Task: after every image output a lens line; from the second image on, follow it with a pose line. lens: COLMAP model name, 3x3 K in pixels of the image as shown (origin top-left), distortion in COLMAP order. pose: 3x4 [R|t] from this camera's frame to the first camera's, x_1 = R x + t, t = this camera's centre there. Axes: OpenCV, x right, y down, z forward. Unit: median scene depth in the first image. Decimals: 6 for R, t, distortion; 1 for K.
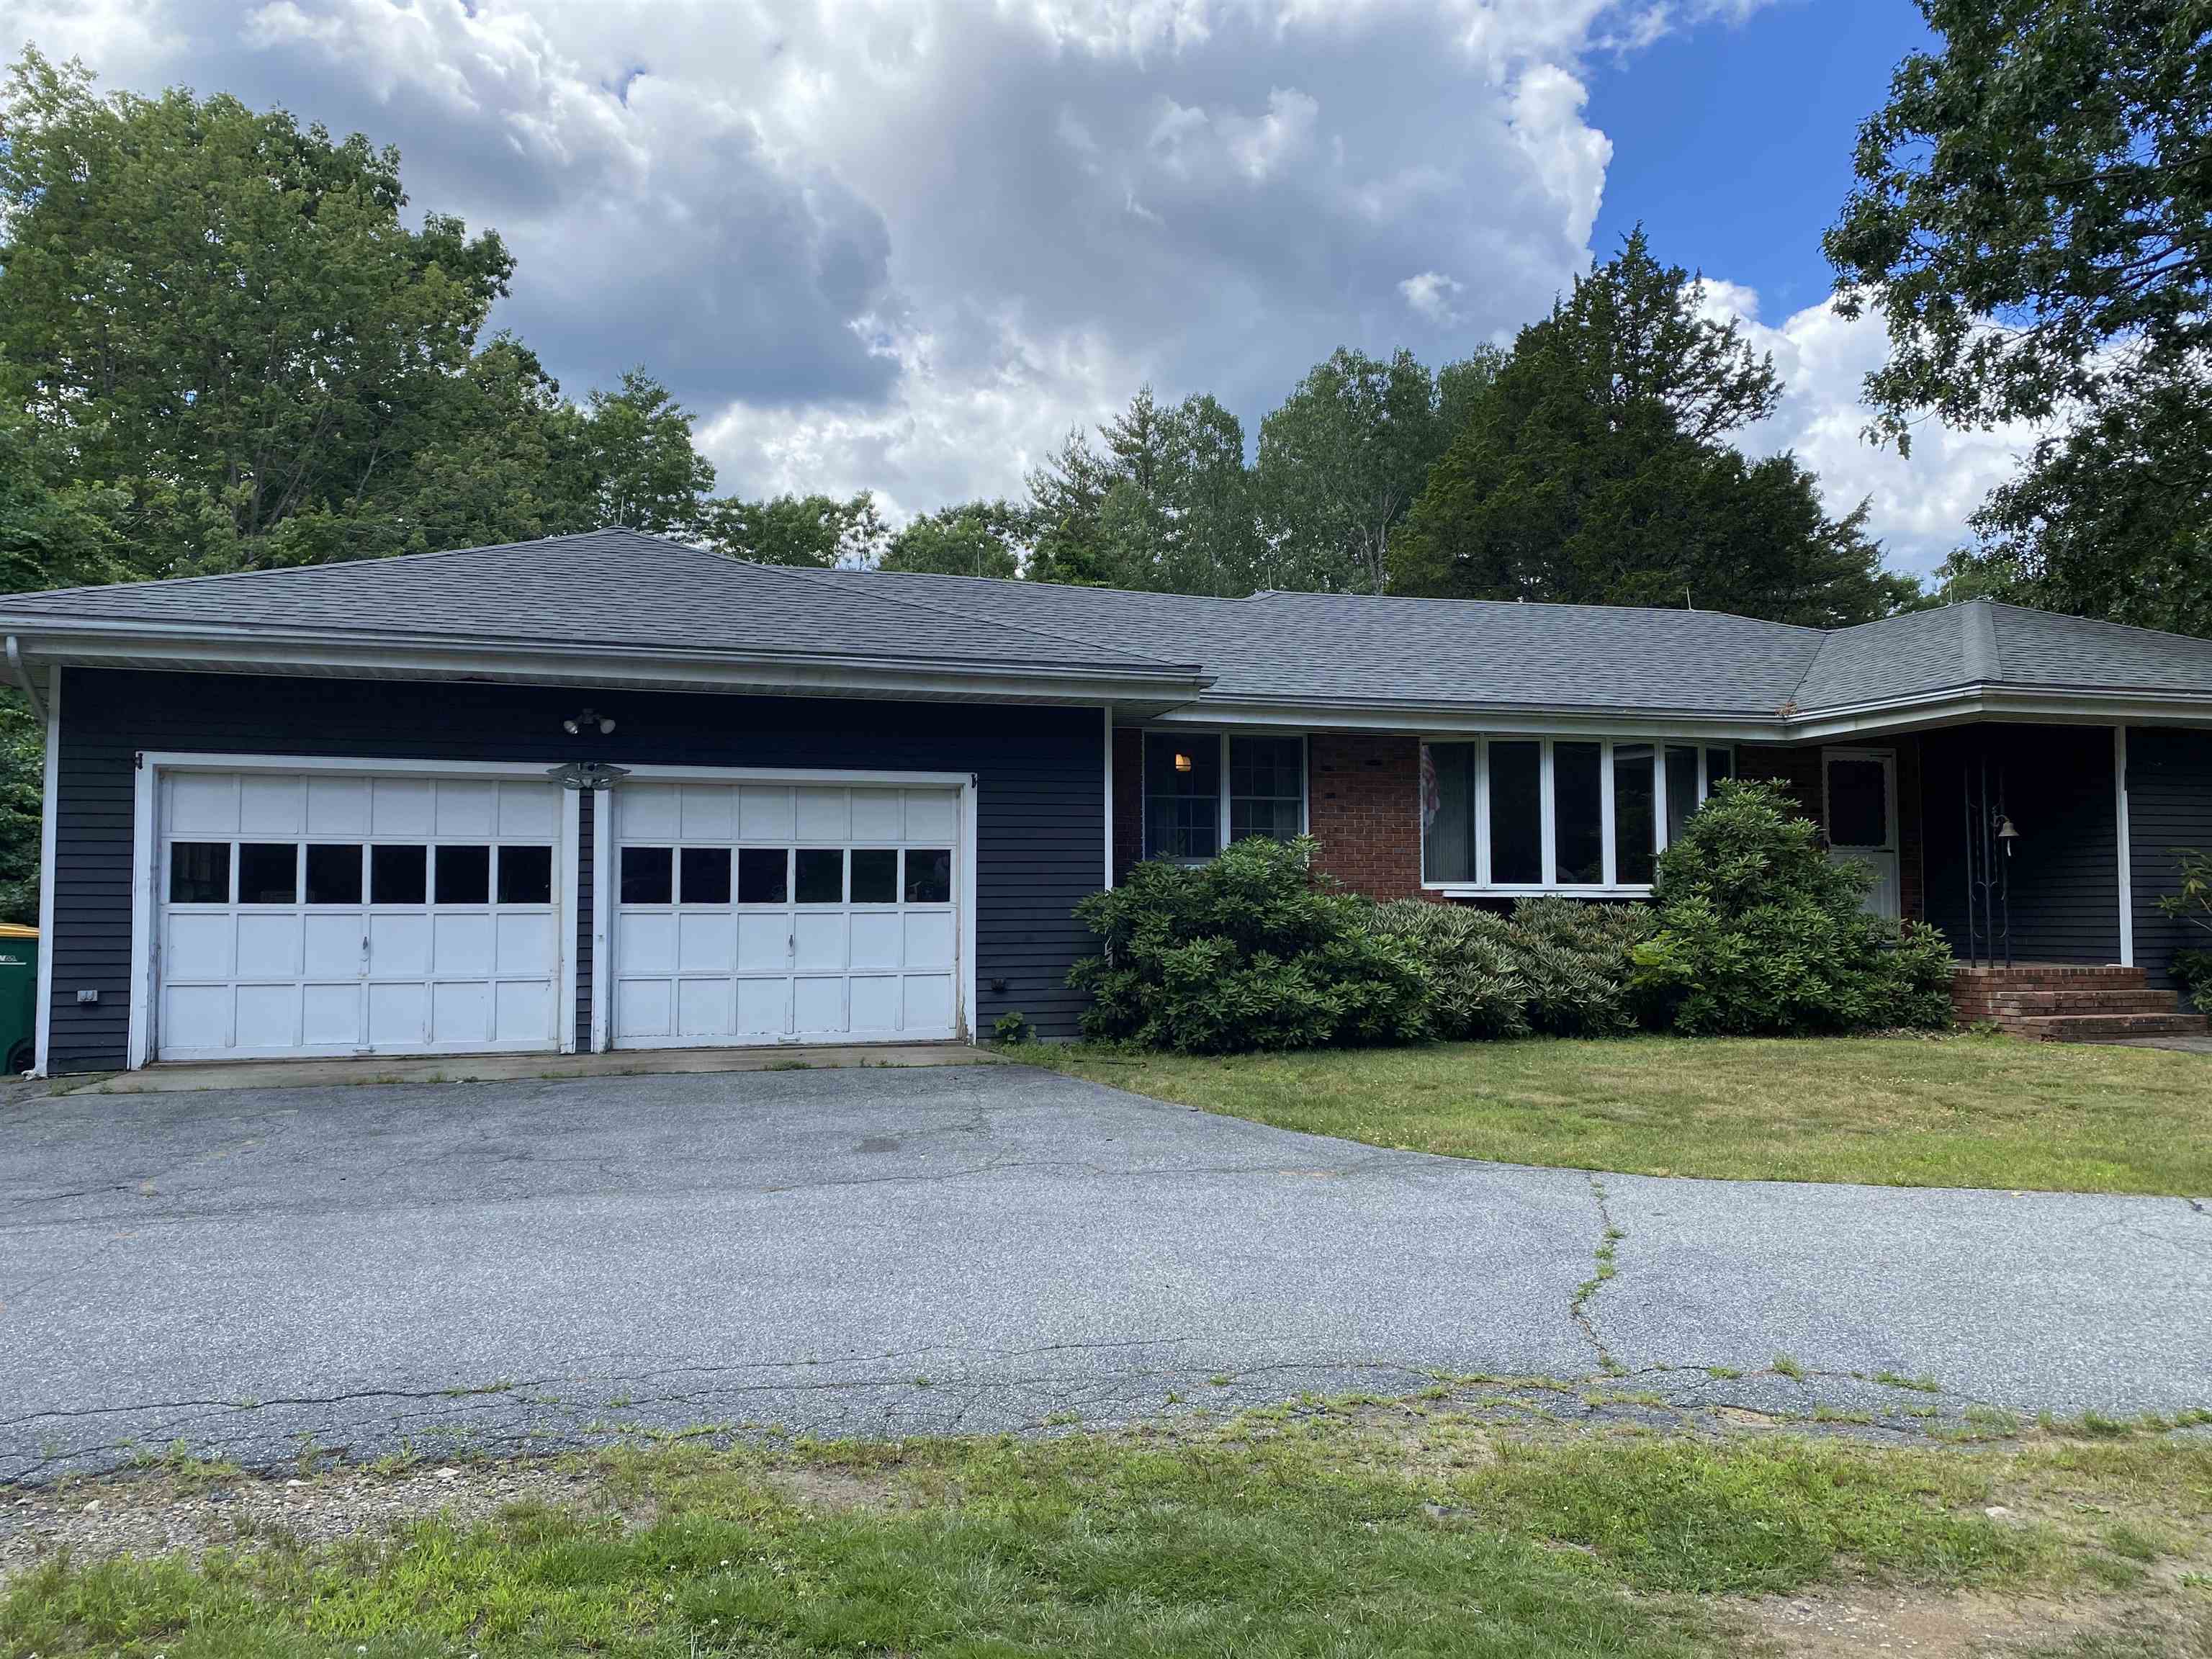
lens RADIAL K [[1703.4, 0, 1101.8], [0, 1703.4, 828.1], [0, 0, 1]] dist [0.058924, -0.064024]
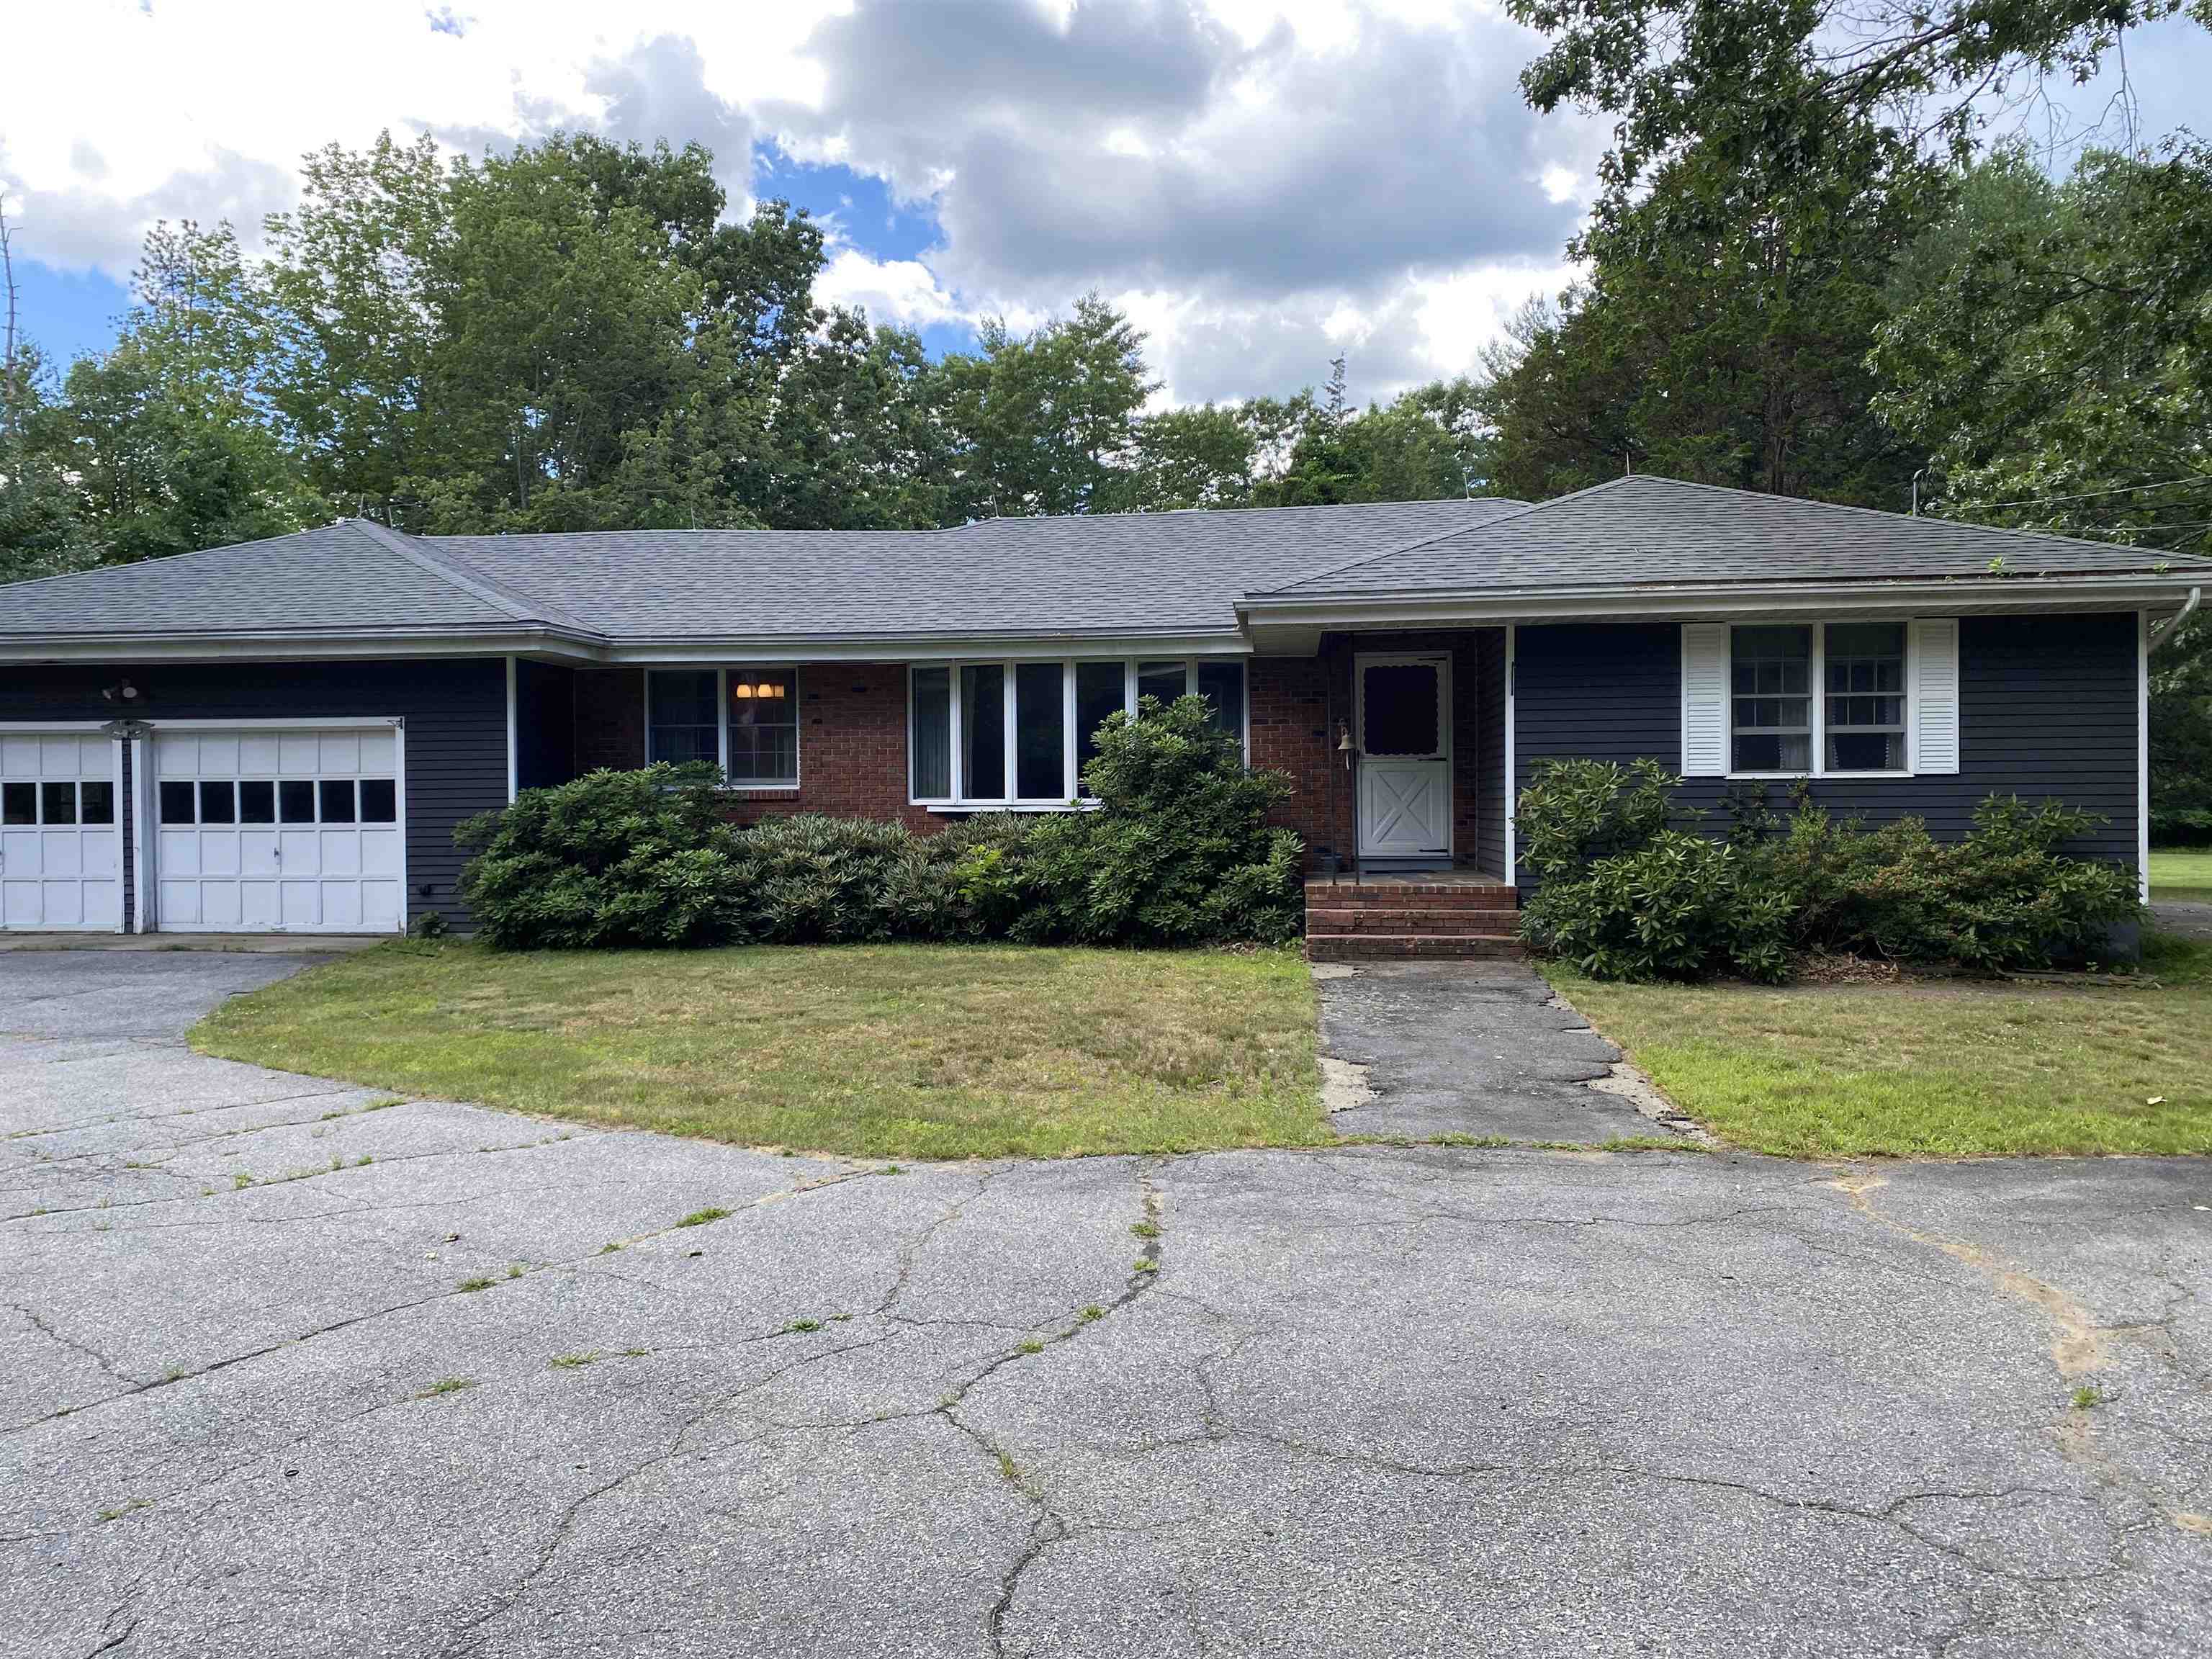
lens RADIAL K [[1703.4, 0, 1094.2], [0, 1703.4, 842.4], [0, 0, 1]] dist [0.058924, -0.064024]
pose [[0.910463, 0.004375, -0.413567, 0.816998], [0.026129, 0.997338, 0.068075, -0.012146], [0.412764, -0.072786, 0.907925, 0.069469]]
